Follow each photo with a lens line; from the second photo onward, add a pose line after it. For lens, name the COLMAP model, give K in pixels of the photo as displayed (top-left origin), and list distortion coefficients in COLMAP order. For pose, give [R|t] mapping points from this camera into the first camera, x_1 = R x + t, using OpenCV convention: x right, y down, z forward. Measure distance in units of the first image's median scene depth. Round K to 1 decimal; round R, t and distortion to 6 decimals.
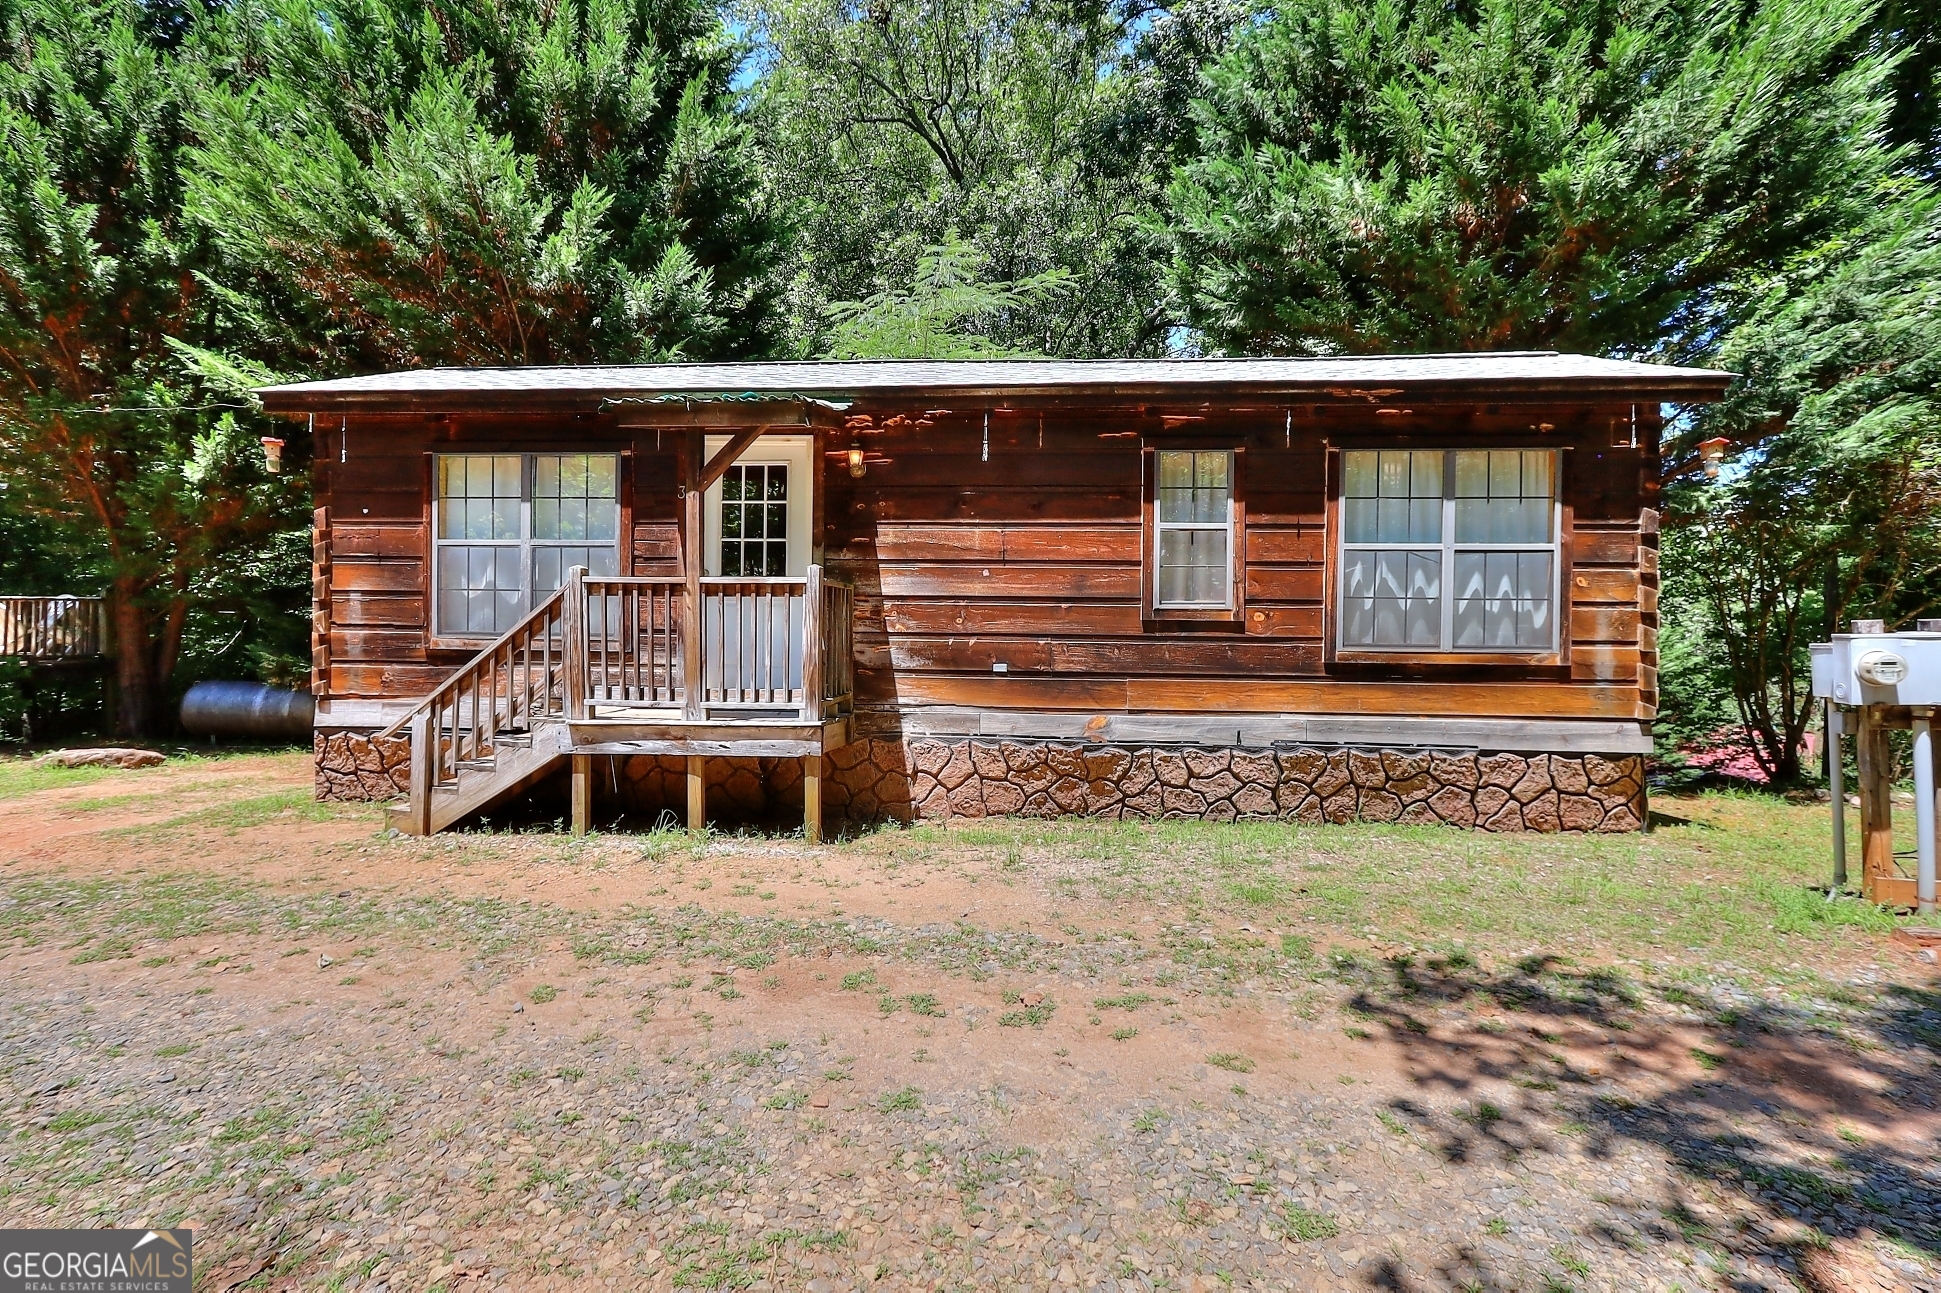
lens RADIAL K [[903.8, 0, 969.7], [0, 903.8, 624.5], [0, 0, 1]] dist [-0.008615, -0.000229]
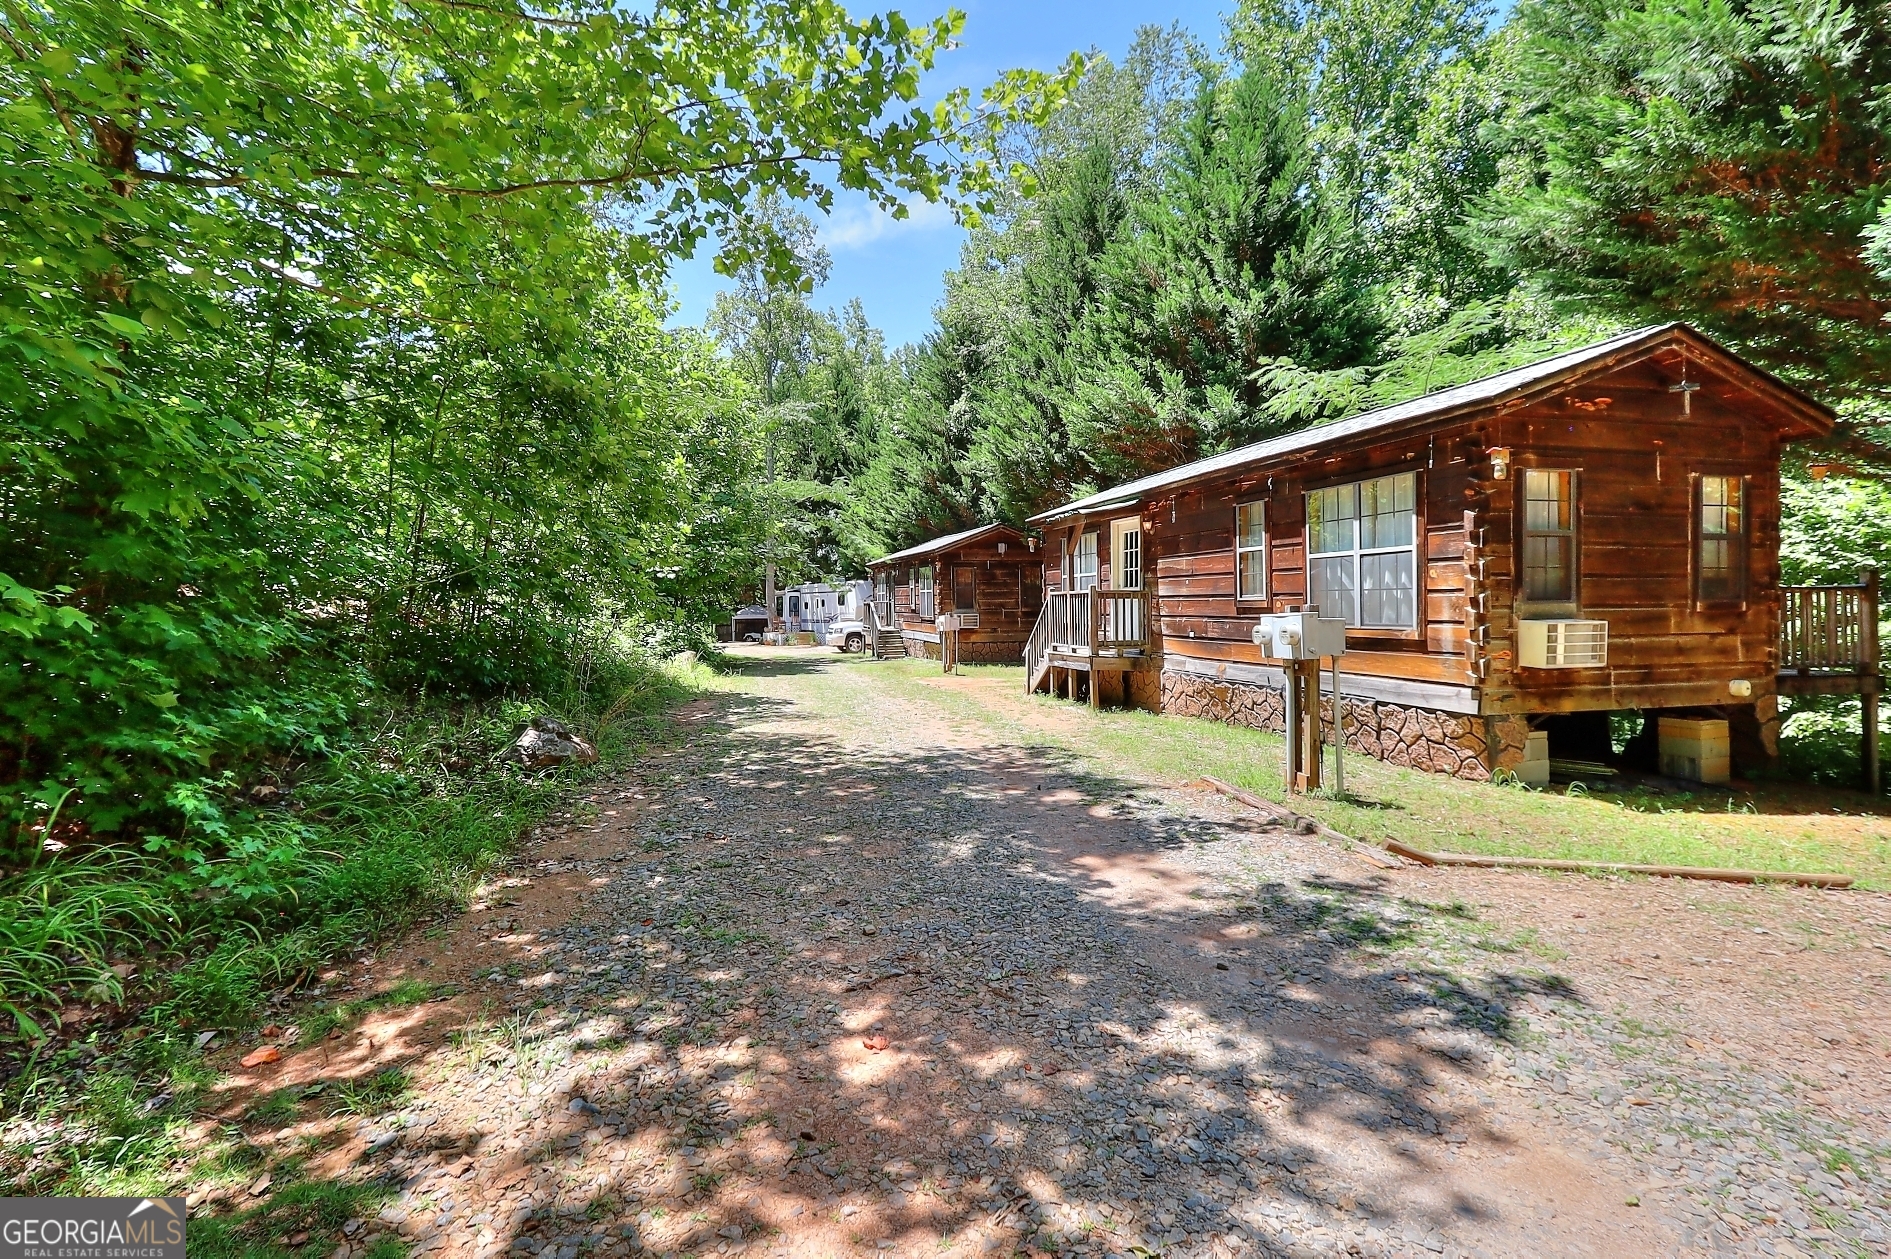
lens RADIAL K [[880.5, 0, 944.7], [0, 880.5, 608.0], [0, 0, 1]] dist [-0.008615, -0.000229]
pose [[0.338747, -0.009401, -0.940830, 1.581727], [0.008188, 0.999942, -0.007043, 0.003524], [0.940842, -0.005318, 0.338804, -0.060642]]
